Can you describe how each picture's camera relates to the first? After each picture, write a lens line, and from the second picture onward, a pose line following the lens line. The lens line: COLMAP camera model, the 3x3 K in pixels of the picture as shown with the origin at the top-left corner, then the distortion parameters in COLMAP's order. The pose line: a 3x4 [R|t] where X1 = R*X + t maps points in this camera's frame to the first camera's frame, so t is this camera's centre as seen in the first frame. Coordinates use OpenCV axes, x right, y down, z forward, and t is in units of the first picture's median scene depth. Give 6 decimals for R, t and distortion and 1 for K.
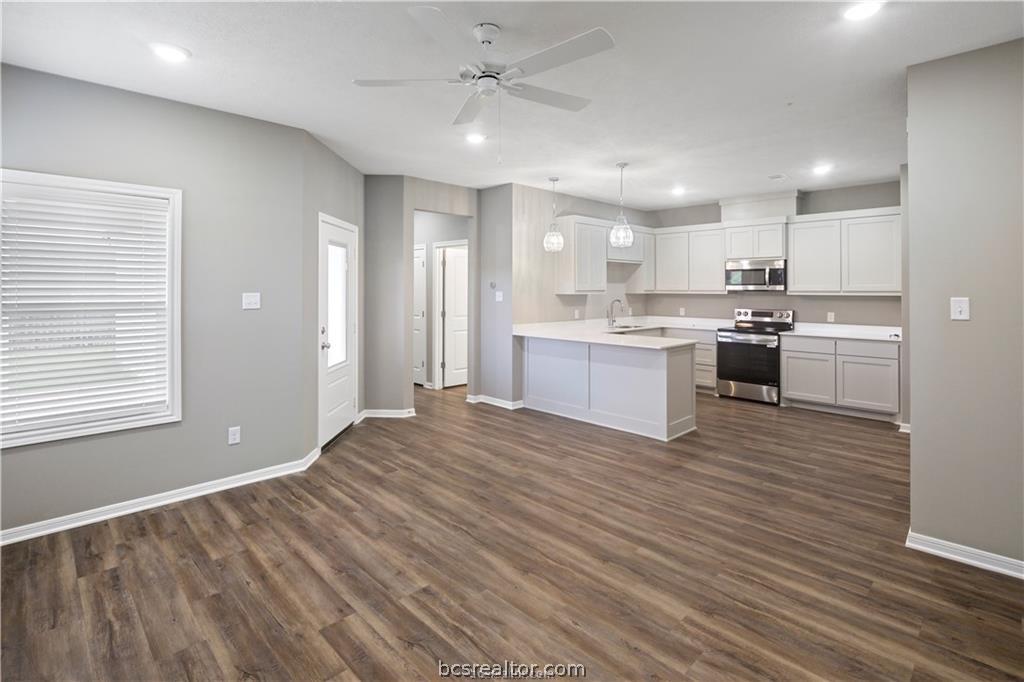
lens RADIAL K [[496.4, 0, 512.1], [0, 496.4, 286.9], [0, 0, 1]] dist [-0.003100, 0.000219]
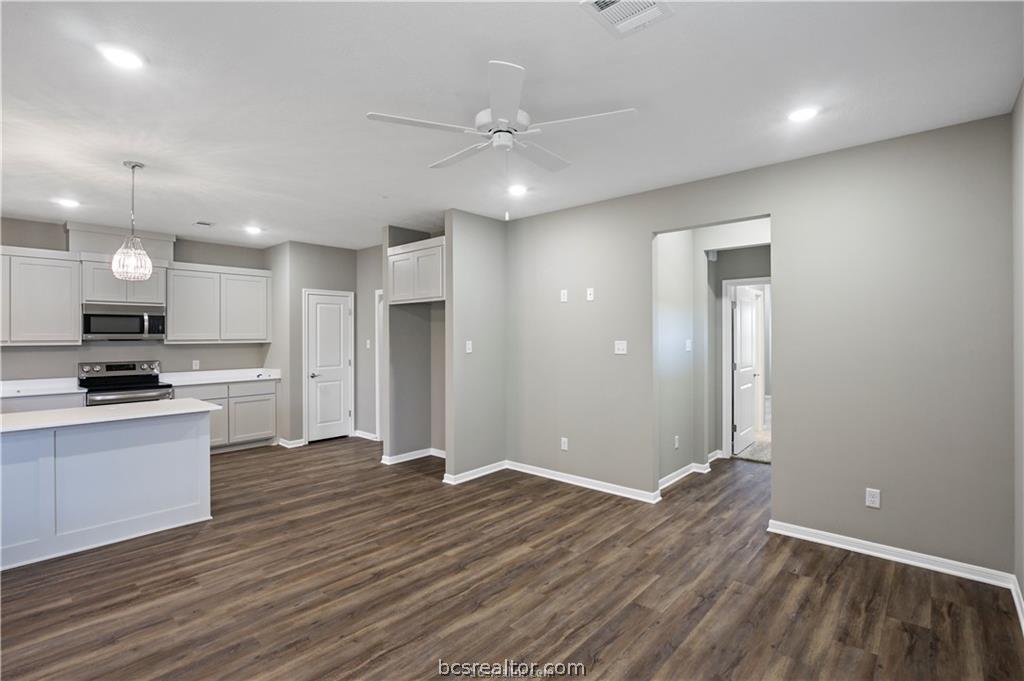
lens RADIAL K [[482.2, 0, 513.3], [0, 482.2, 336.2], [0, 0, 1]] dist [-0.005458, -0.000554]
pose [[-0.069054, -0.002669, 0.997609, -0.428205], [0.000117, 0.999996, 0.002683, -0.001838], [-0.997613, 0.000302, -0.069053, 0.427986]]
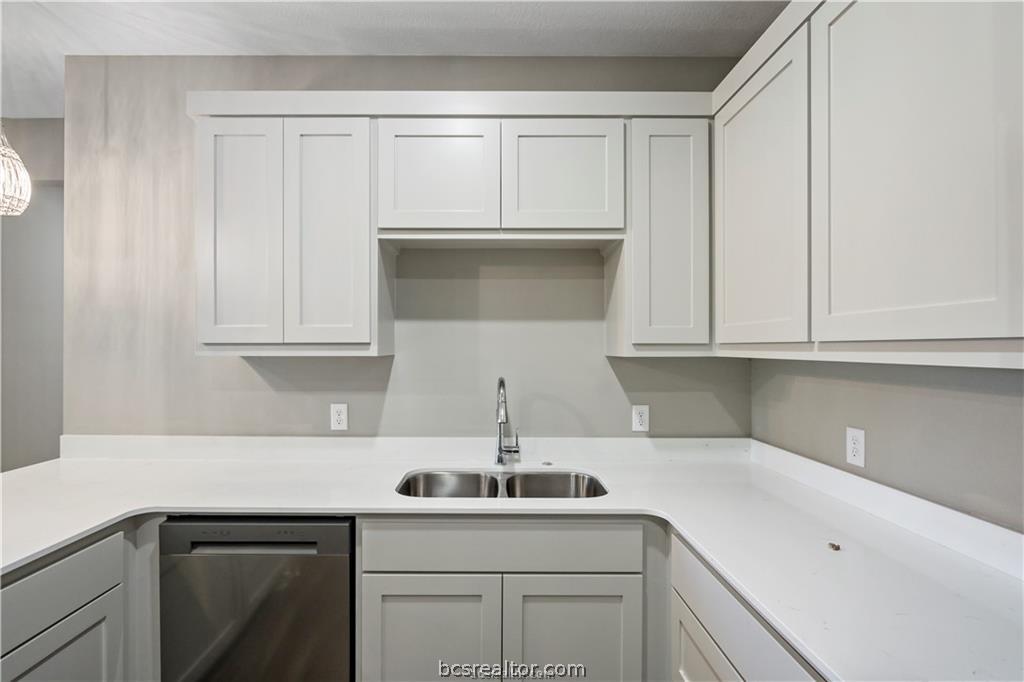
lens RADIAL K [[470.3, 0, 498.4], [0, 470.3, 349.6], [0, 0, 1]] dist [-0.002982, -0.000295]
pose [[0.716721, 0.002228, -0.697357, 0.479261], [0.001131, 0.999990, 0.004357, 0.010494], [0.697359, -0.003912, 0.716711, 0.973489]]
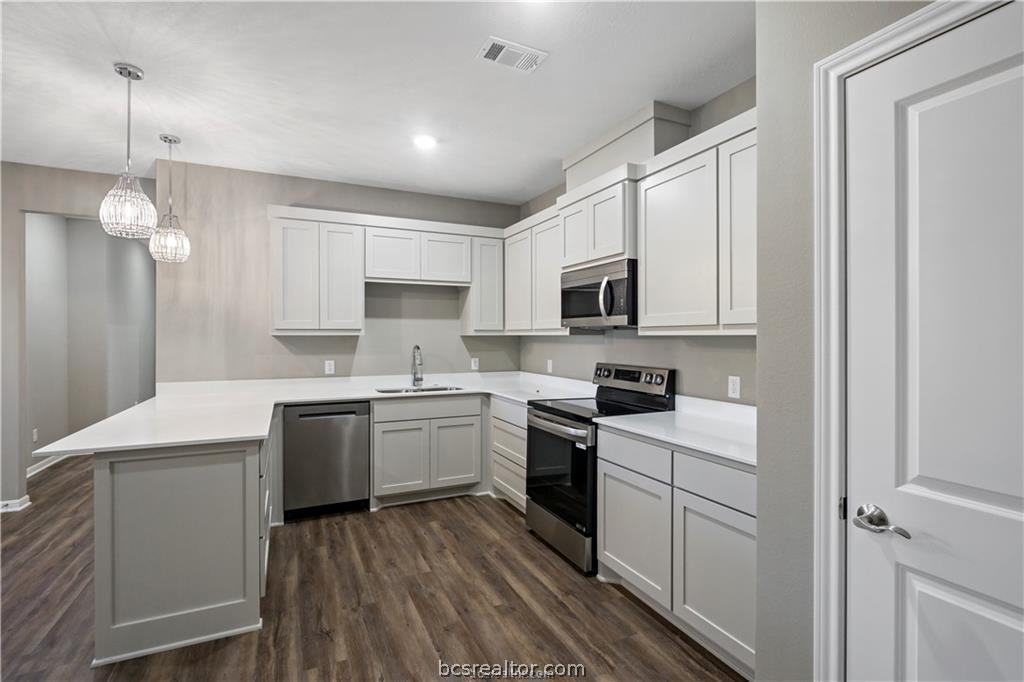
lens RADIAL K [[475.3, 0, 512.0], [0, 475.3, 341.0], [0, 0, 1]] dist [-0.003950, -0.000526]
pose [[0.944125, 0.002340, -0.329578, 0.627383], [0.002114, 0.999911, 0.013154, 0.015644], [0.329580, -0.013116, 0.944037, 0.577139]]
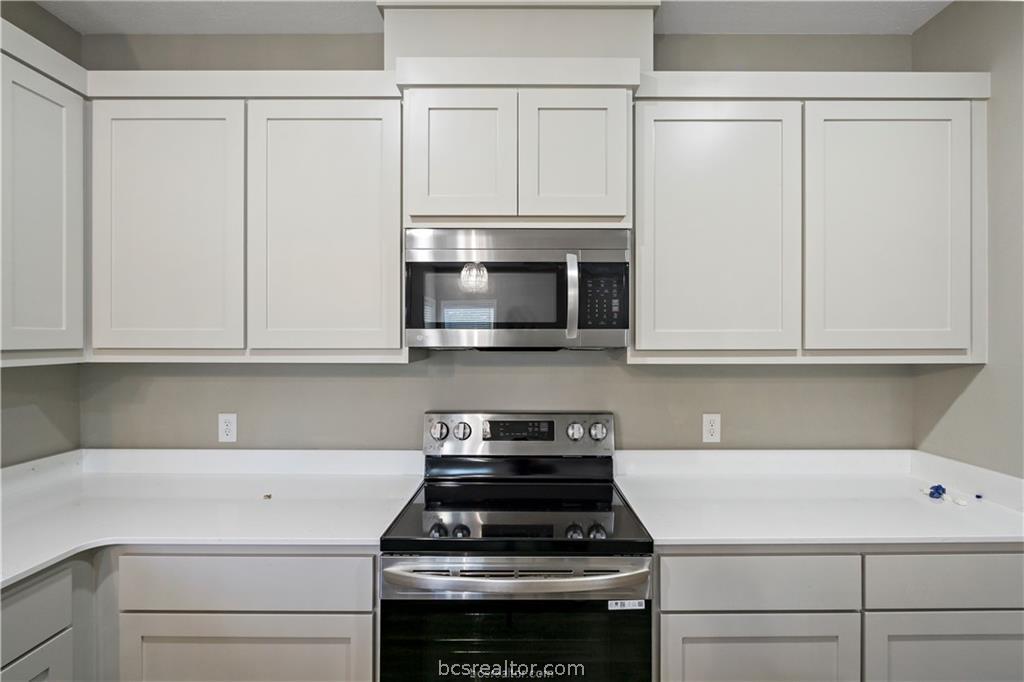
lens RADIAL K [[487.5, 0, 525.5], [0, 487.5, 335.9], [0, 0, 1]] dist [-0.003976, -0.000619]
pose [[0.702126, 0.001506, 0.712051, 0.346975], [-0.002947, 0.999995, 0.000790, 0.000168], [-0.712047, -0.002653, 0.702127, 0.908049]]
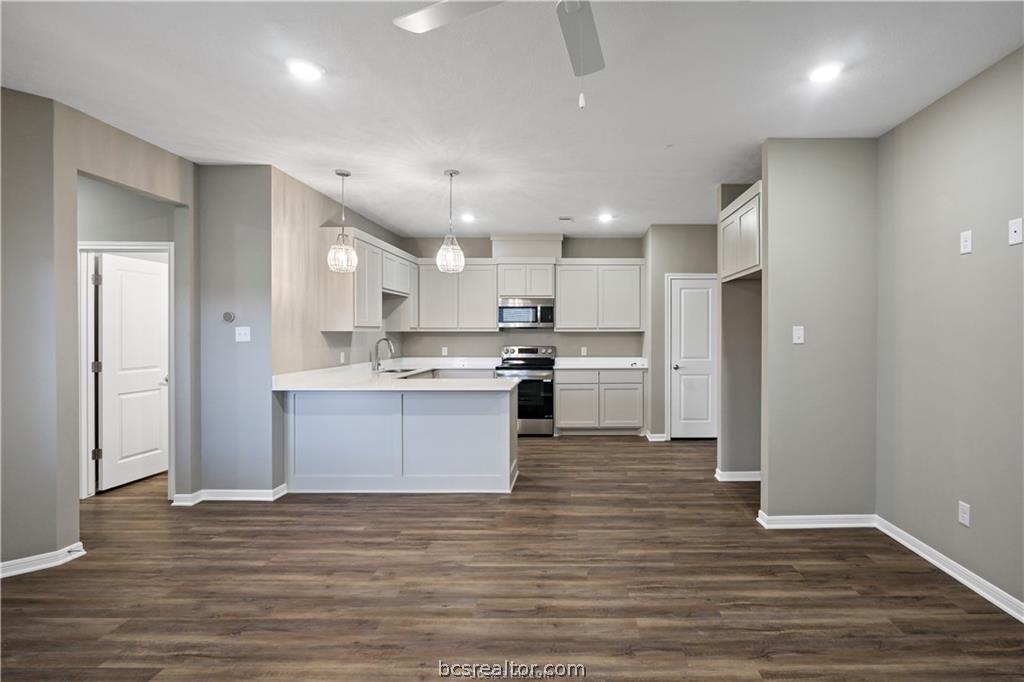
lens RADIAL K [[500.0, 0, 580.4], [0, 500.0, 335.5], [0, 0, 1]] dist [-0.006774, 0.000516]
pose [[0.692148, -0.006623, 0.721726, -0.197912], [-0.001073, 0.999947, 0.010205, 0.013824], [-0.721755, -0.007837, 0.692104, 0.224908]]
